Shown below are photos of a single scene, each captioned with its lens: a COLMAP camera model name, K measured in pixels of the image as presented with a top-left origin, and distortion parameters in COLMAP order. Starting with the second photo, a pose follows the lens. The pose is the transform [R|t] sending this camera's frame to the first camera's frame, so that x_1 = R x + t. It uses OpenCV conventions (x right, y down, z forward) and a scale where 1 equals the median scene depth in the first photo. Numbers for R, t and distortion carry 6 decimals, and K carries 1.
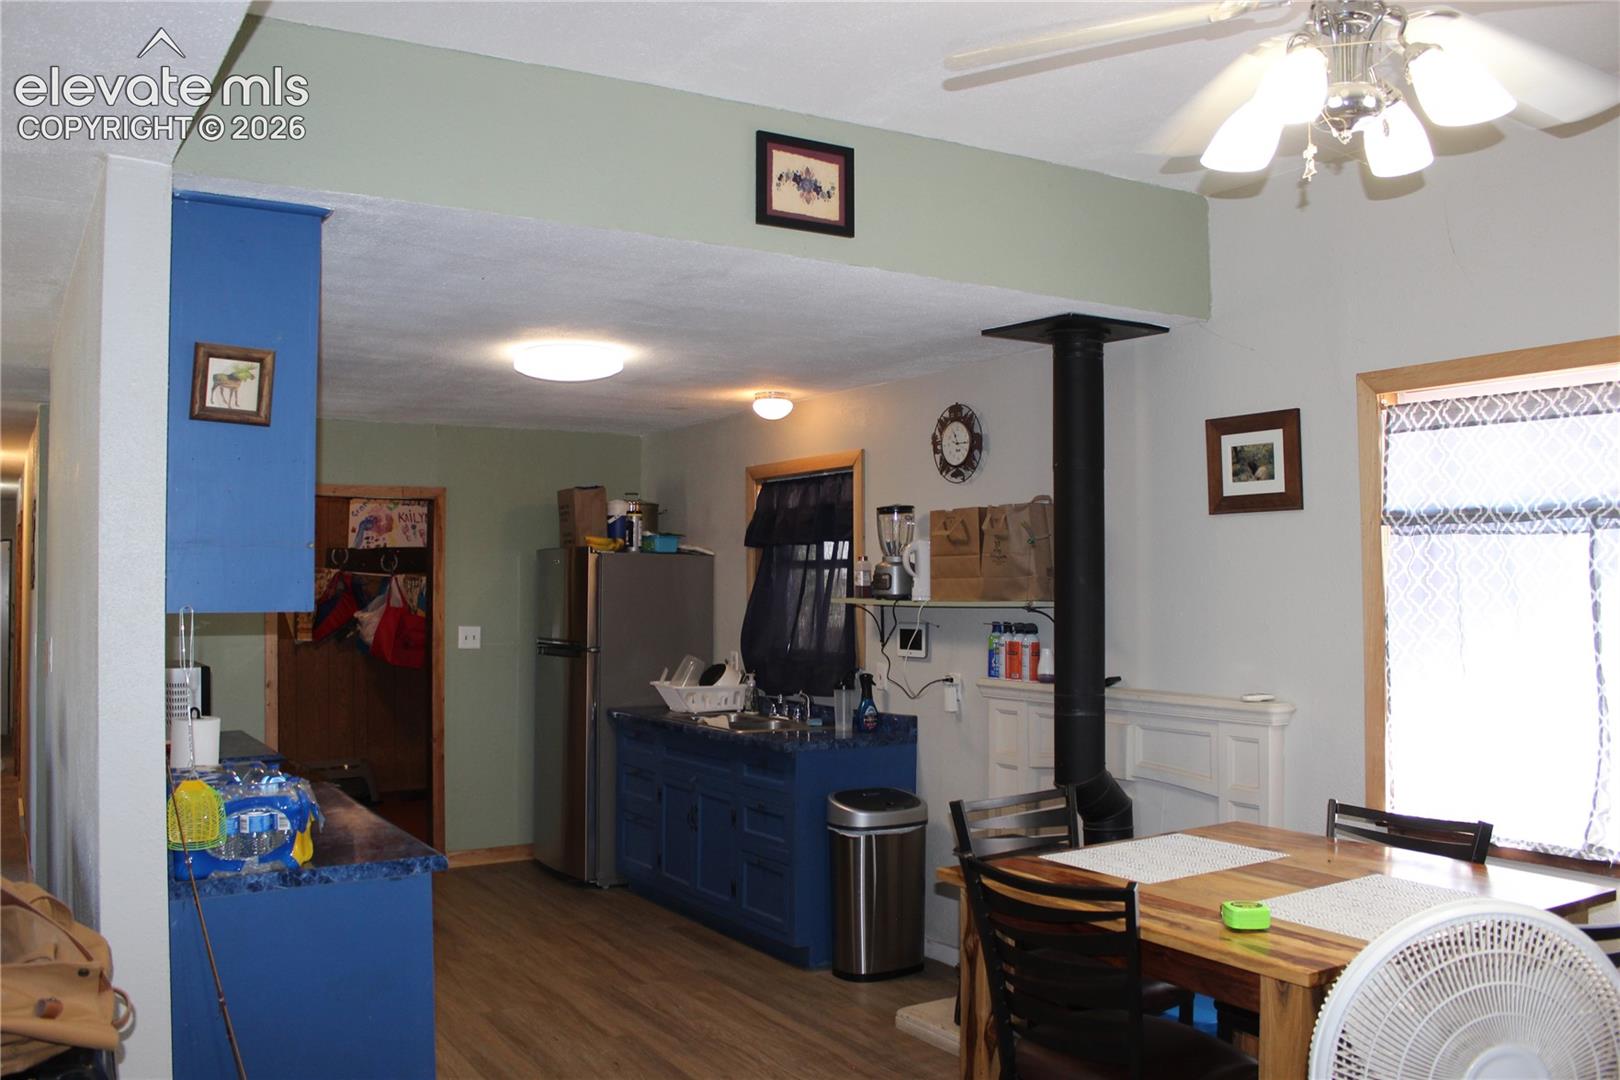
lens RADIAL K [[1355.8, 0, 801.3], [0, 1355.8, 540.2], [0, 0, 1]] dist [-0.180256, 0.174134]
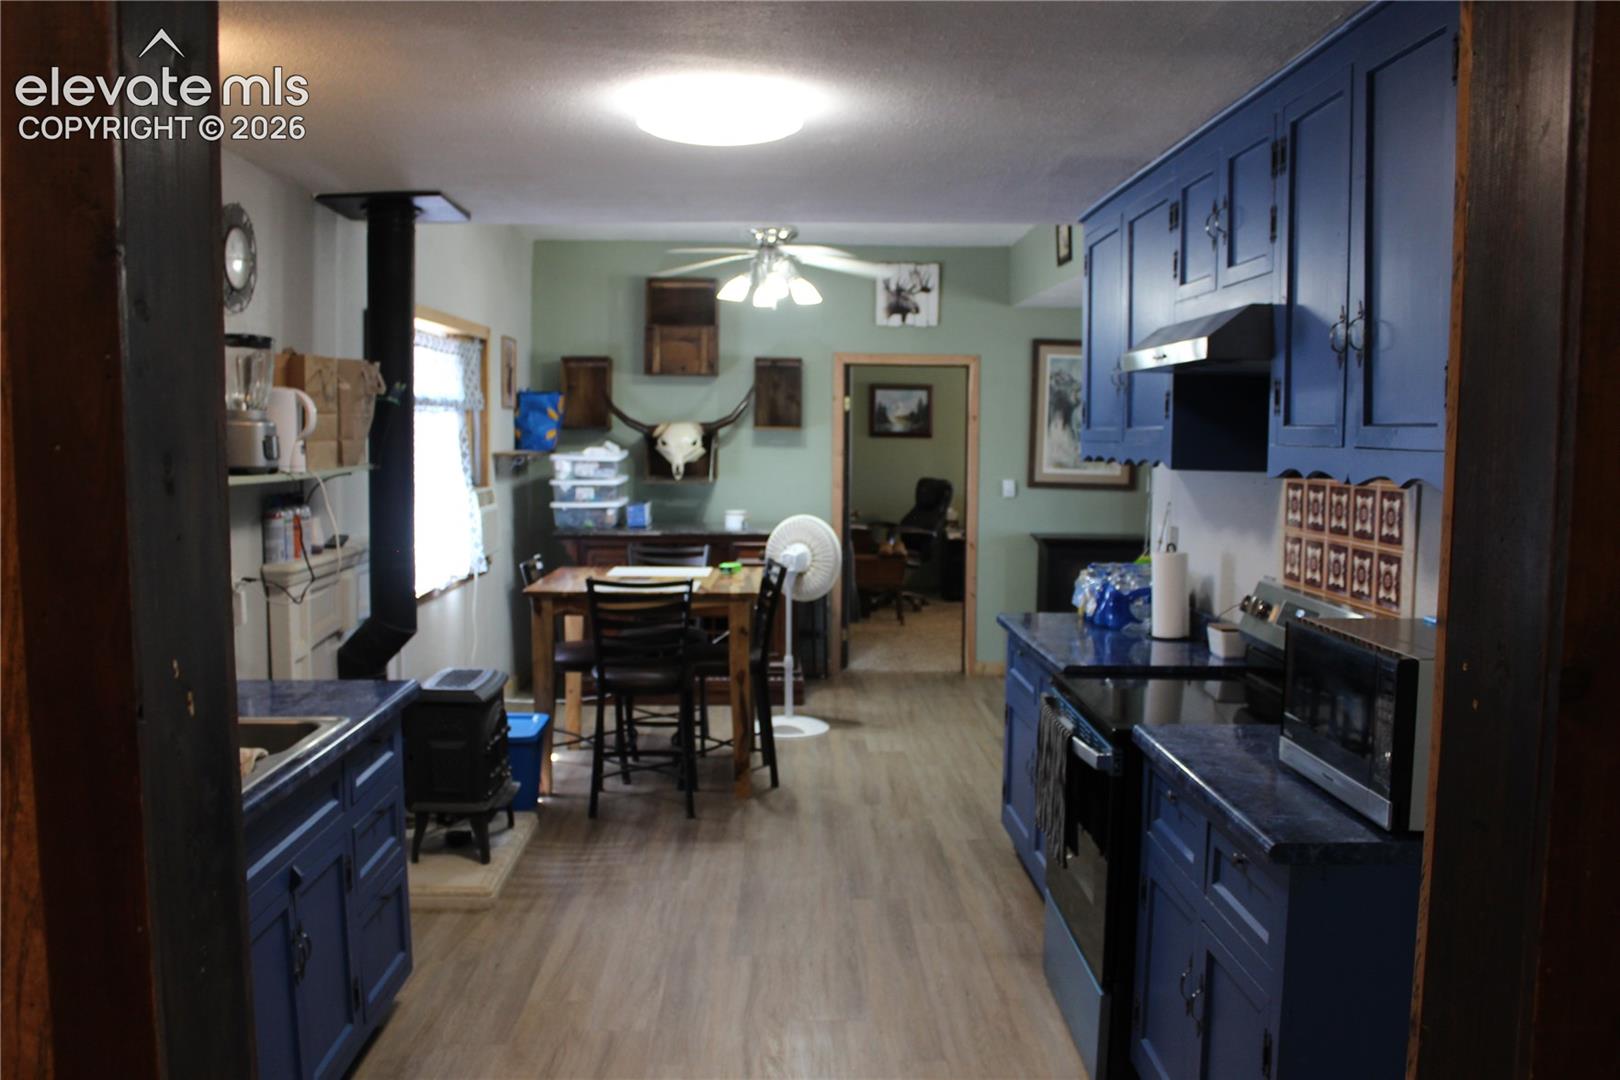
lens RADIAL K [[1355.8, 0, 801.3], [0, 1355.8, 540.2], [0, 0, 1]] dist [-0.180256, 0.174134]
pose [[-0.851982, -0.011696, 0.523441, -0.768817], [0.023345, 0.997907, 0.060296, 0.062012], [-0.523051, 0.063591, -0.849926, 2.101743]]
